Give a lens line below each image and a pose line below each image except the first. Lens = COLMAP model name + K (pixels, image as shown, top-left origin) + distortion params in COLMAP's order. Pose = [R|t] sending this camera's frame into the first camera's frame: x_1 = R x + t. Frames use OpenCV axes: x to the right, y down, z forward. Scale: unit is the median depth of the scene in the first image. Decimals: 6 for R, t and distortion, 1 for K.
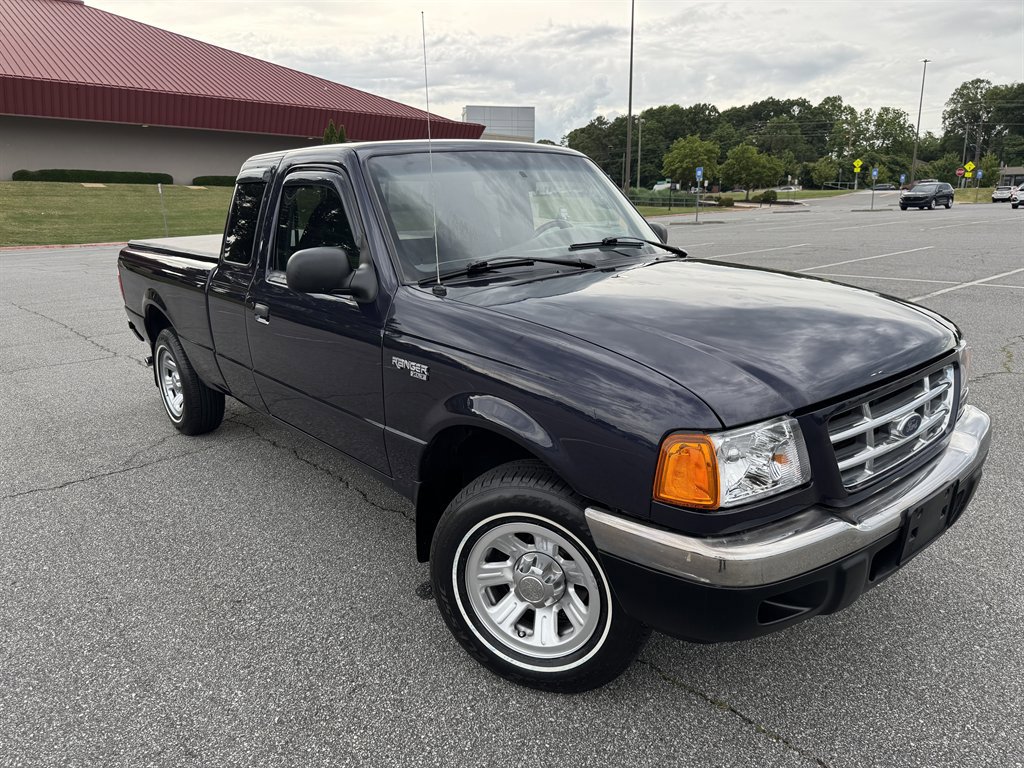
lens RADIAL K [[736.0, 0, 511.9], [0, 736.0, 389.3], [0, 0, 1]] dist [-0.003676, -0.001470]
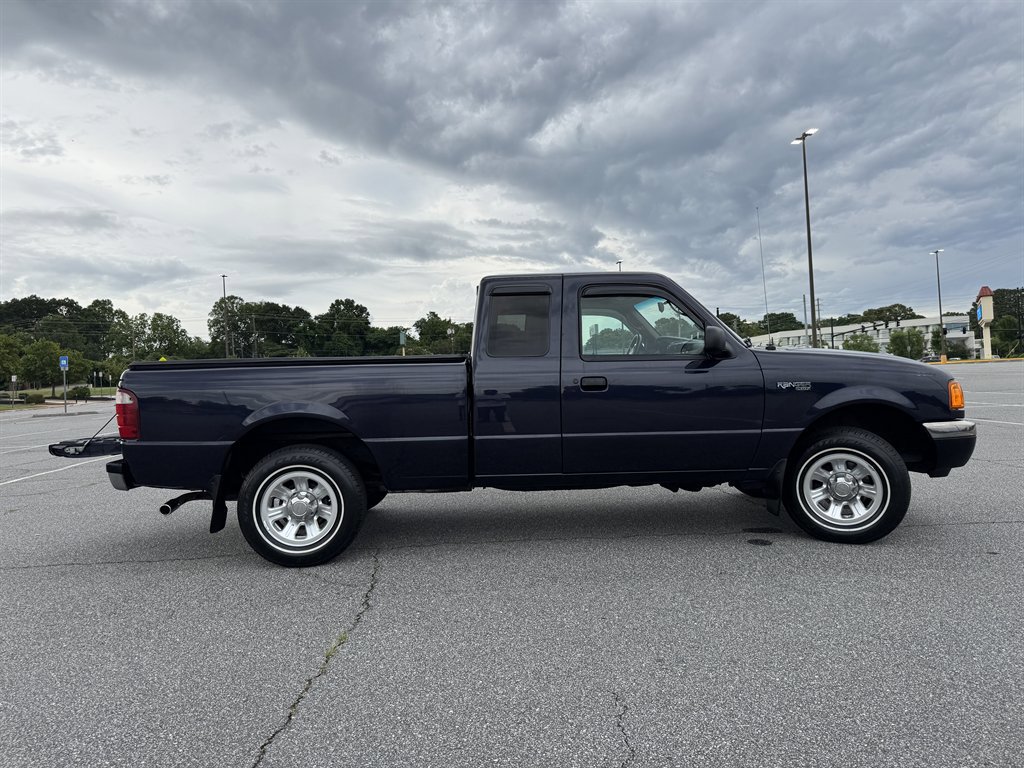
lens RADIAL K [[770.2, 0, 513.2], [0, 770.2, 383.1], [0, 0, 1]] dist [0.043486, -0.000836]
pose [[0.618515, -0.005566, 0.785753, -0.765508], [0.222905, 0.960139, -0.168662, 0.255220], [-0.753494, 0.279469, 0.595101, -0.460858]]
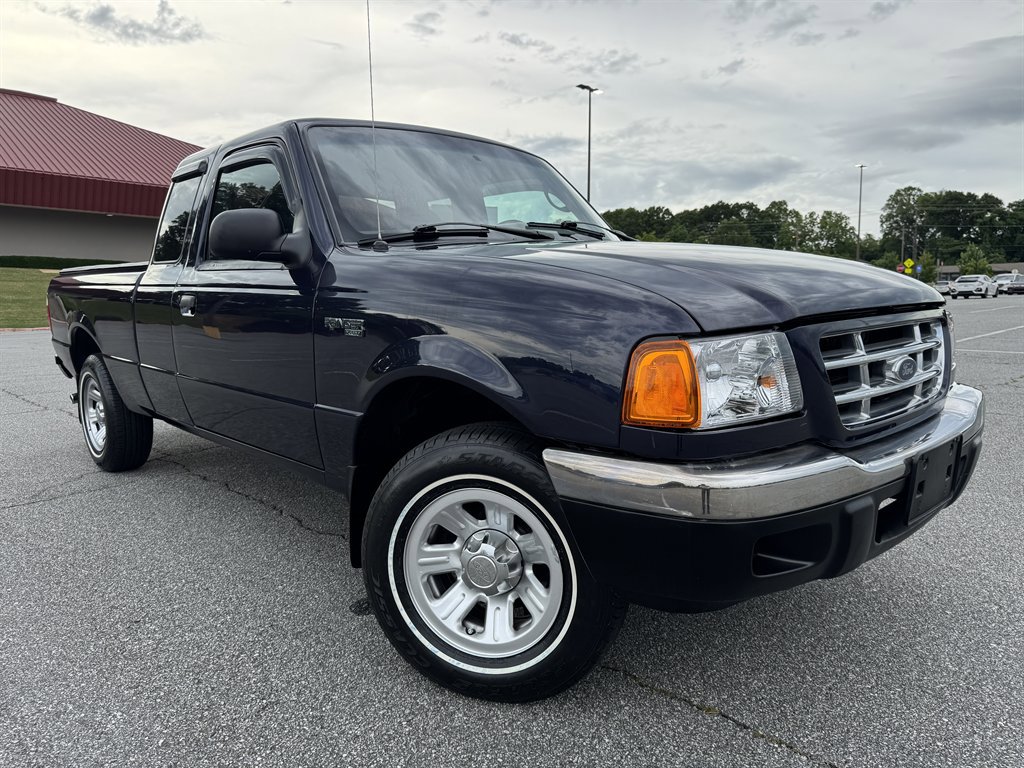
lens RADIAL K [[734.7, 0, 516.8], [0, 734.7, 384.1], [0, 0, 1]] dist [0.000109, -0.006197]
pose [[0.998479, 0.001620, 0.055104, 0.011979], [0.005997, 0.990443, -0.137790, 0.104529], [-0.054801, 0.137911, 0.988927, 0.082093]]
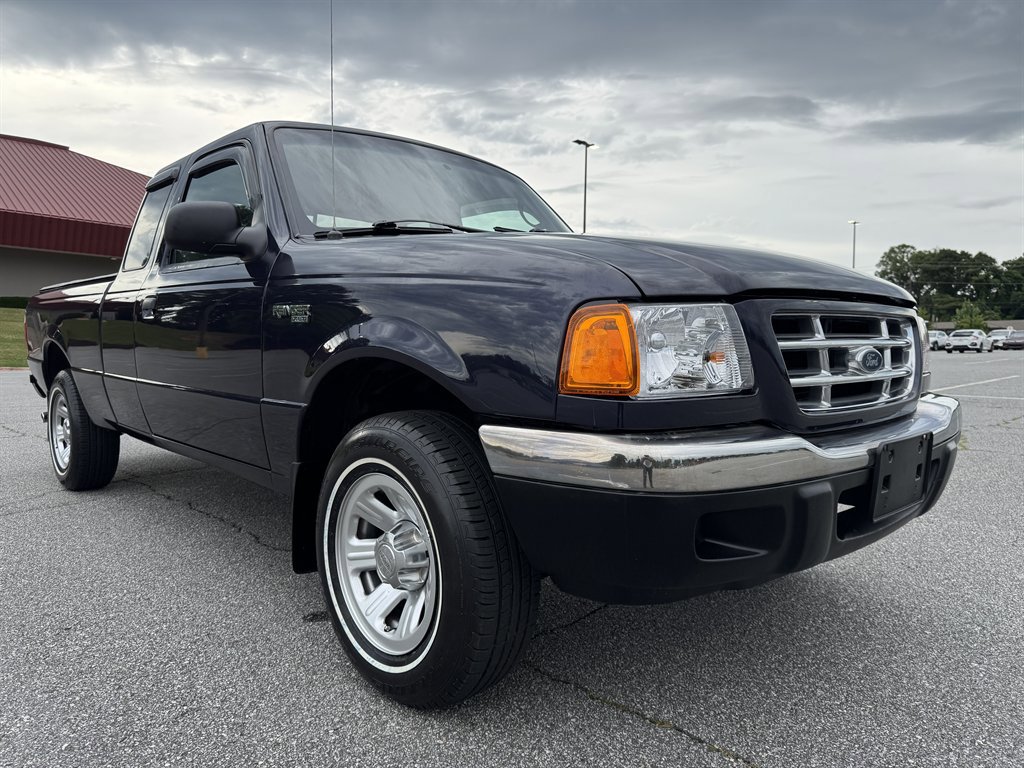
lens RADIAL K [[733.5, 0, 512.3], [0, 733.5, 384.0], [0, 0, 1]] dist [-0.001945, -0.002471]
pose [[0.998508, 0.021308, 0.050267, 0.048167], [-0.010452, 0.978270, -0.207071, 0.143347], [-0.053587, 0.206237, 0.977034, 0.110983]]
